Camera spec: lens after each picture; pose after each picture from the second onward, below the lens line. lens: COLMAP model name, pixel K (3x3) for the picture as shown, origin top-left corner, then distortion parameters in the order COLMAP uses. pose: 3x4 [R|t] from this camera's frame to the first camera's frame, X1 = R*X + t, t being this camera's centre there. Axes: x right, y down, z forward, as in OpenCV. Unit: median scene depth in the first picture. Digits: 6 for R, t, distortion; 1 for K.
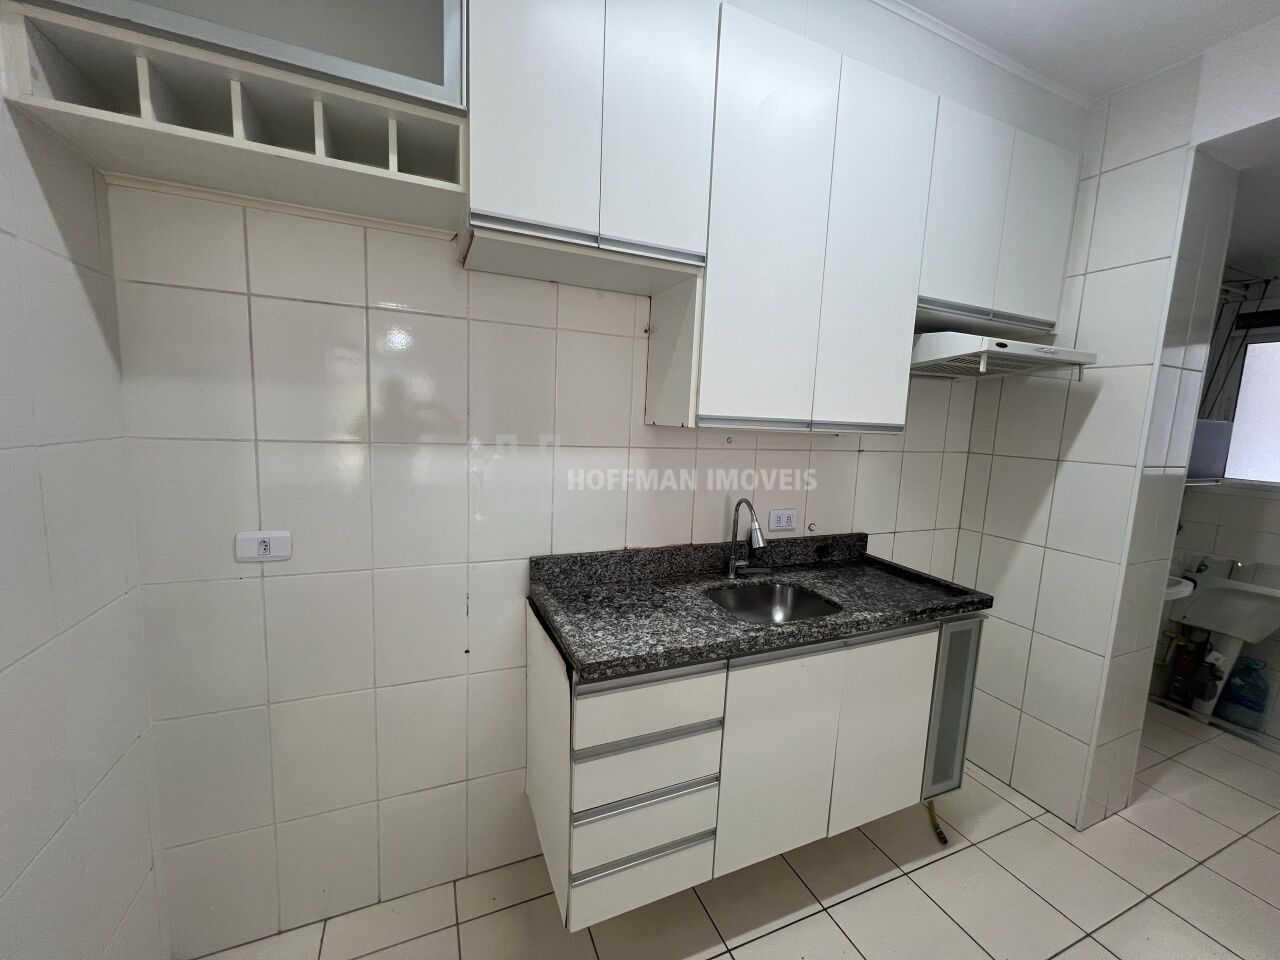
lens RADIAL K [[511.3, 0, 640.4], [0, 511.3, 482.3], [0, 0, 1]] dist [-0.001035, 0.000305]
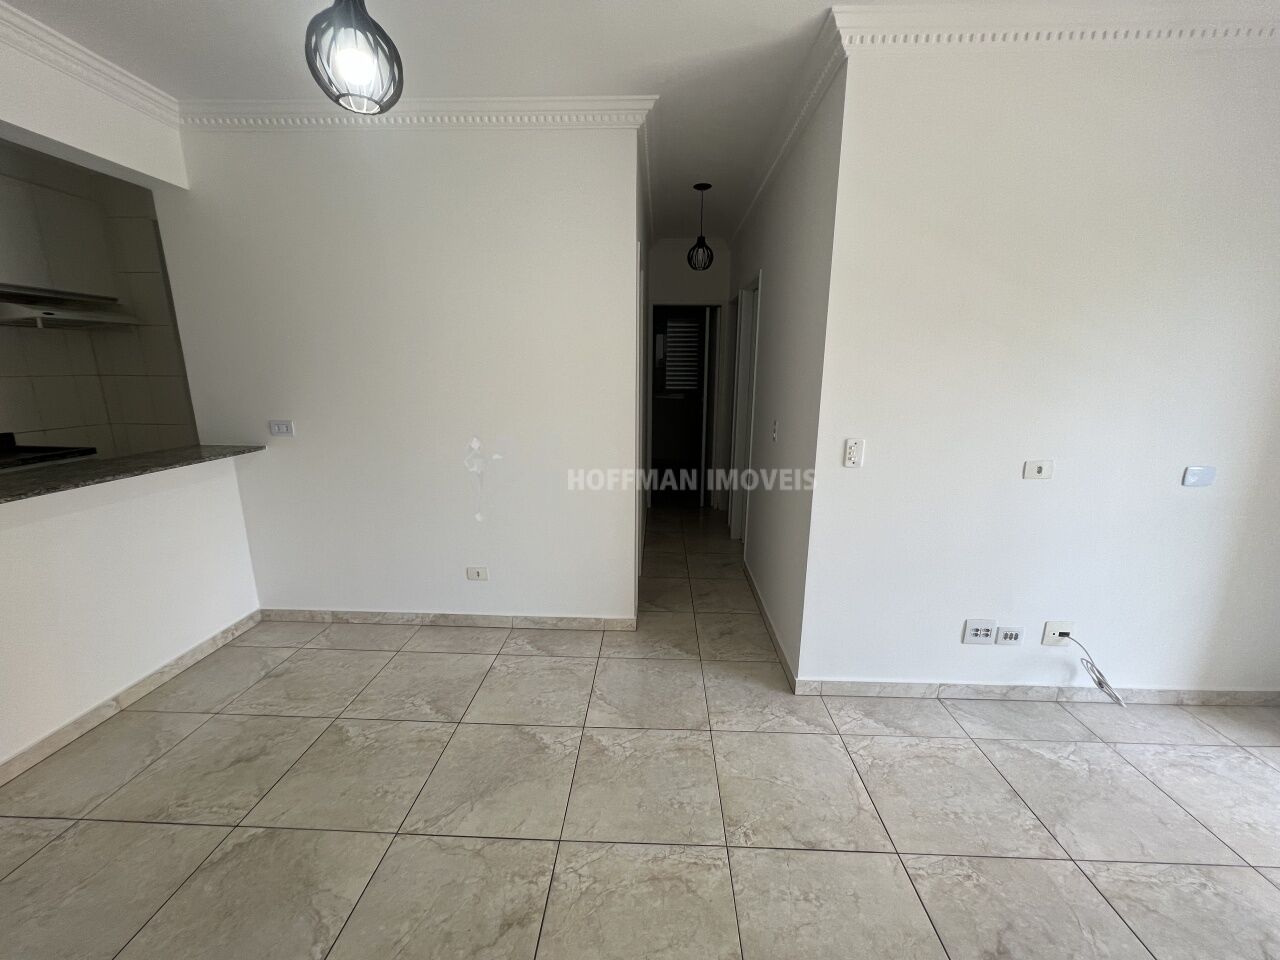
lens RADIAL K [[511.3, 0, 640.4], [0, 511.3, 482.3], [0, 0, 1]] dist [-0.001035, 0.000305]
pose [[0.428930, -0.240182, 0.870822, -0.139409], [0.127062, 0.970463, 0.205079, 0.214635], [-0.894357, 0.022684, 0.446778, -1.686618]]
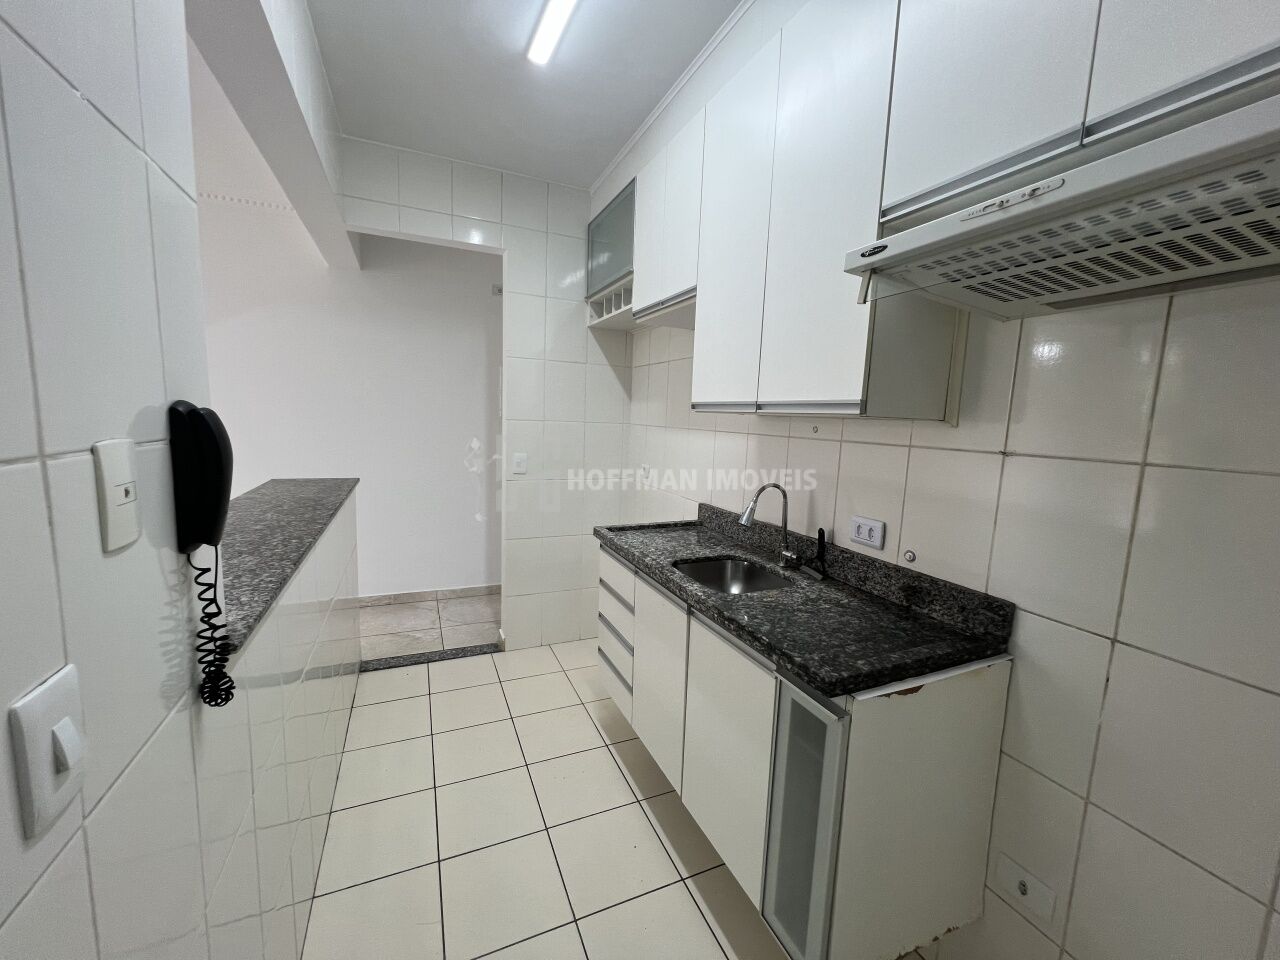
lens RADIAL K [[511.3, 0, 640.4], [0, 511.3, 482.3], [0, 0, 1]] dist [-0.001035, 0.000305]
pose [[0.011379, 0.087905, -0.996064, 1.239299], [-0.164506, 0.982720, 0.084848, -0.013308], [0.986310, 0.162894, 0.025643, 0.724017]]
